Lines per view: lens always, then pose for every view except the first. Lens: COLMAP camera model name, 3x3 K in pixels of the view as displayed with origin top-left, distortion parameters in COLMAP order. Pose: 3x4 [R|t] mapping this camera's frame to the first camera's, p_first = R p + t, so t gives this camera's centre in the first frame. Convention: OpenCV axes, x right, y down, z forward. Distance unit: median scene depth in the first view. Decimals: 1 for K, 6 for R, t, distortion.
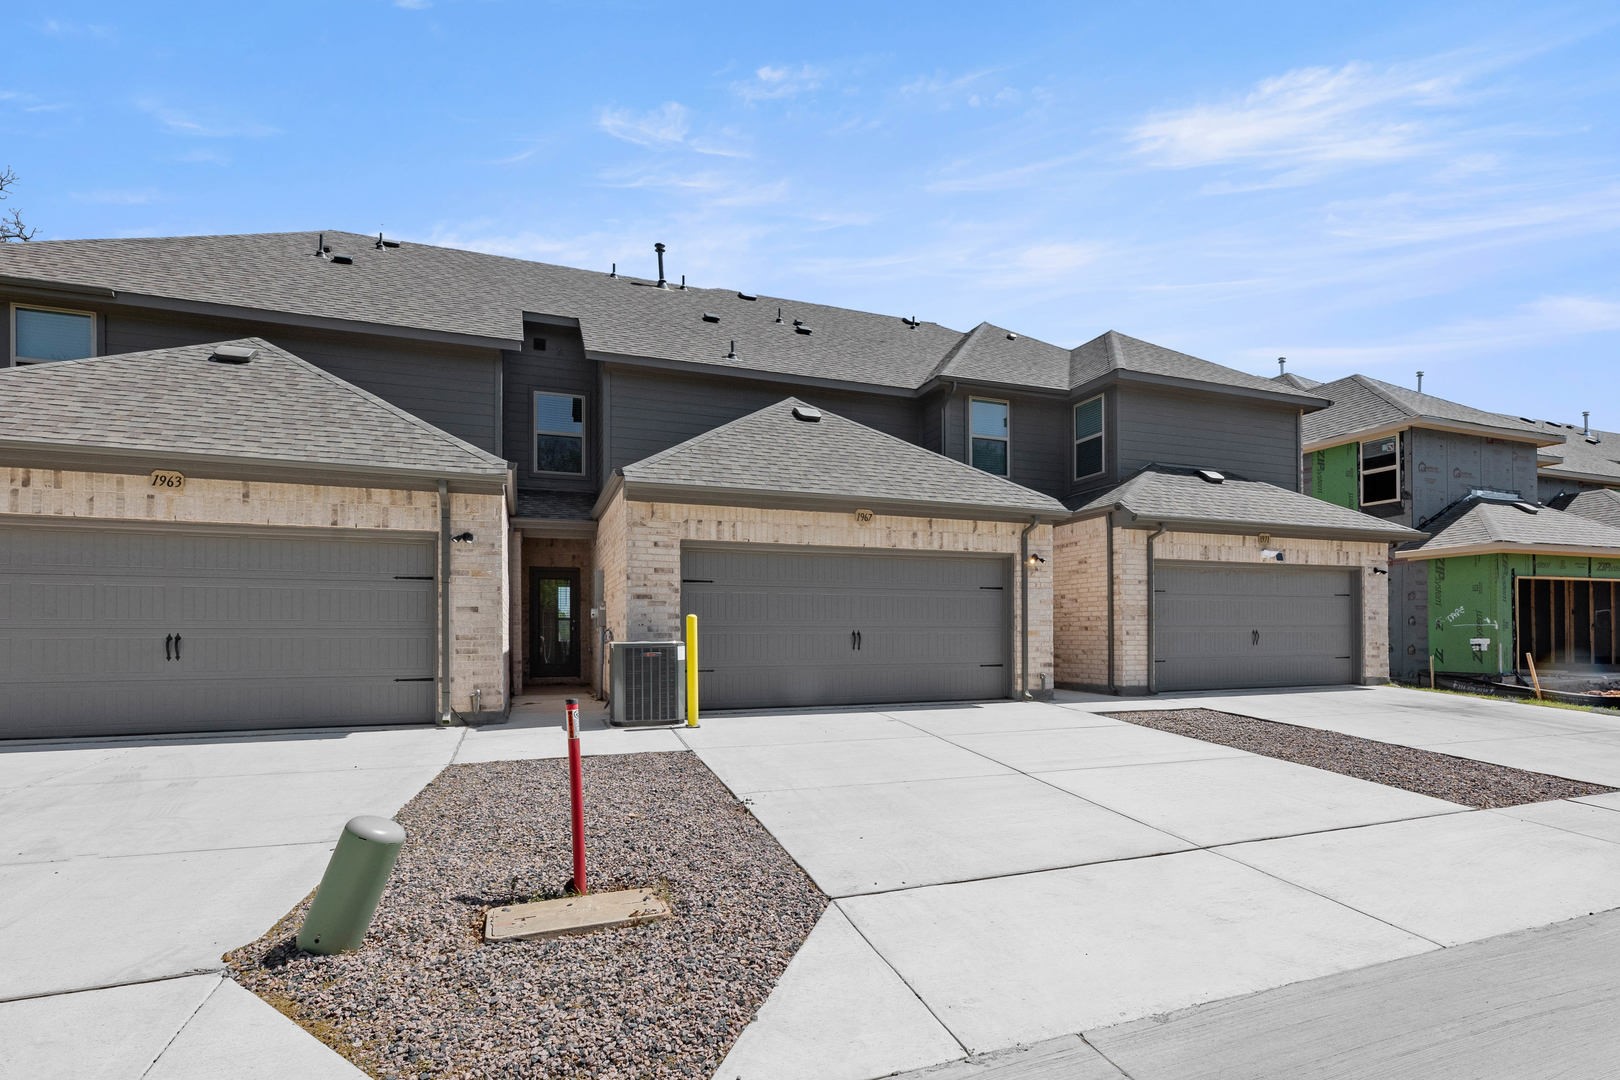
lens RADIAL K [[575.8, 0, 809.7], [0, 575.8, 521.7], [0, 0, 1]] dist [0.000174, -0.000030]
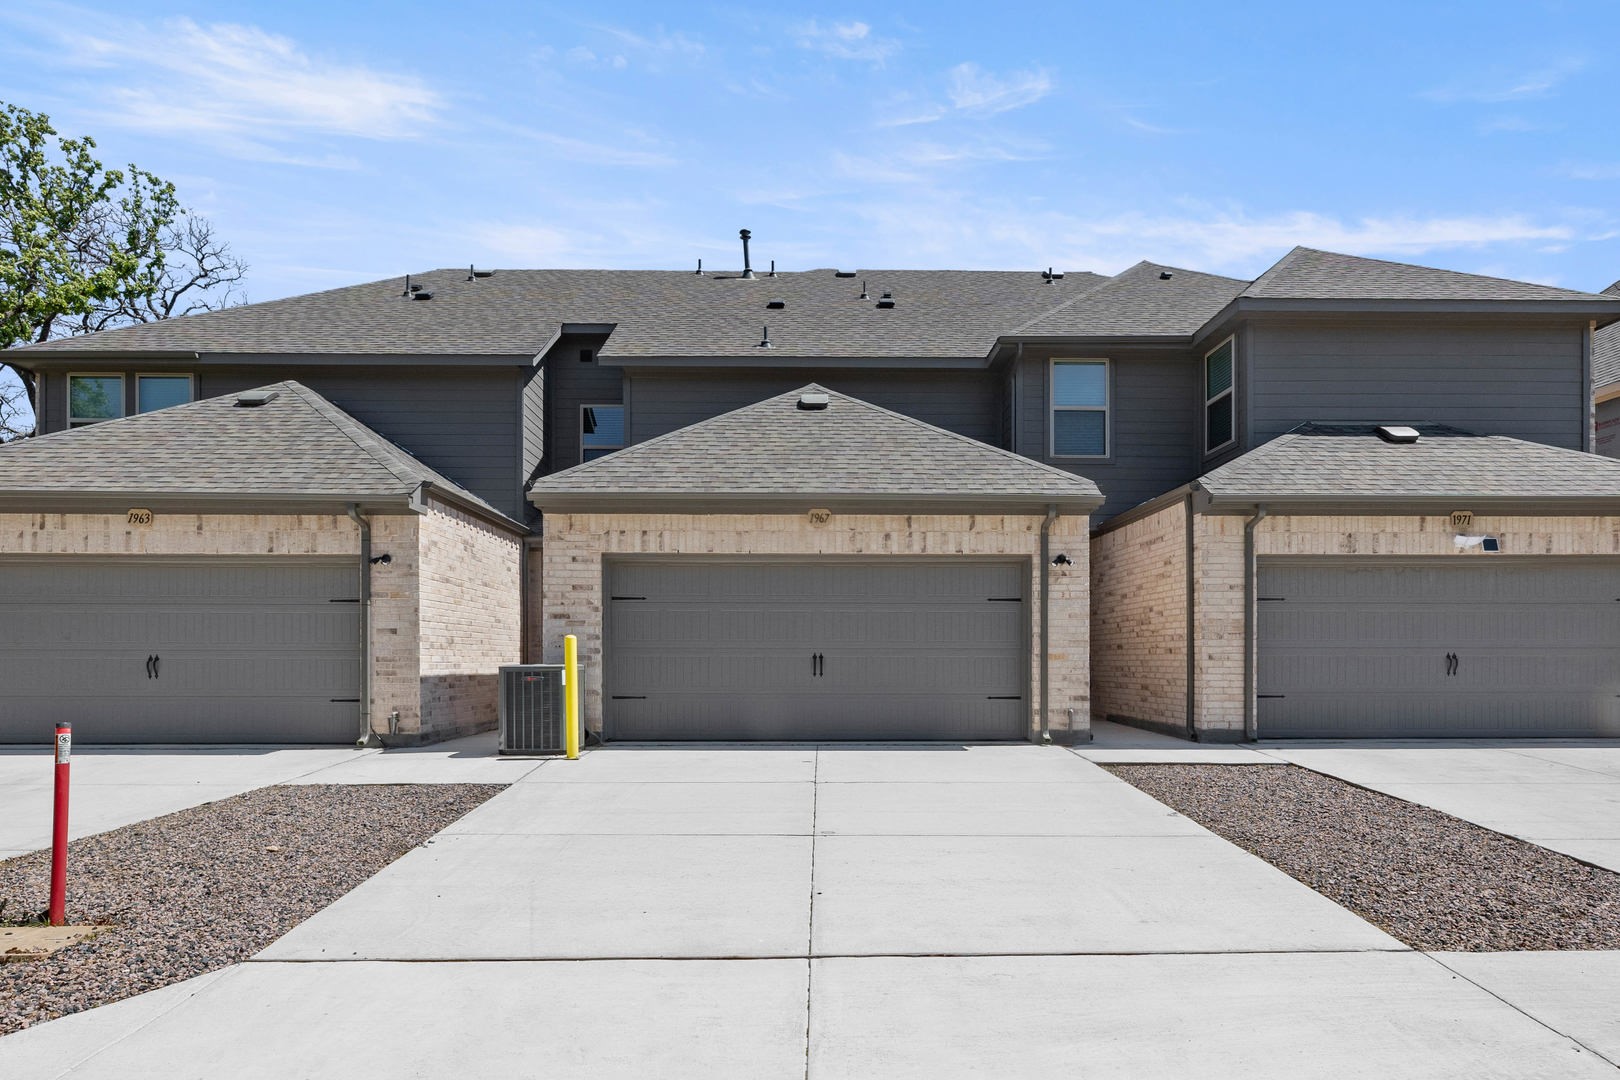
lens RADIAL K [[651.1, 0, 811.1], [0, 651.1, 537.6], [0, 0, 1]] dist [0.000137, -0.000322]
pose [[0.965268, -0.044005, -0.257528, 0.305708], [0.046940, 0.998884, 0.005260, 0.014059], [0.257009, -0.017166, 0.966256, 0.076409]]
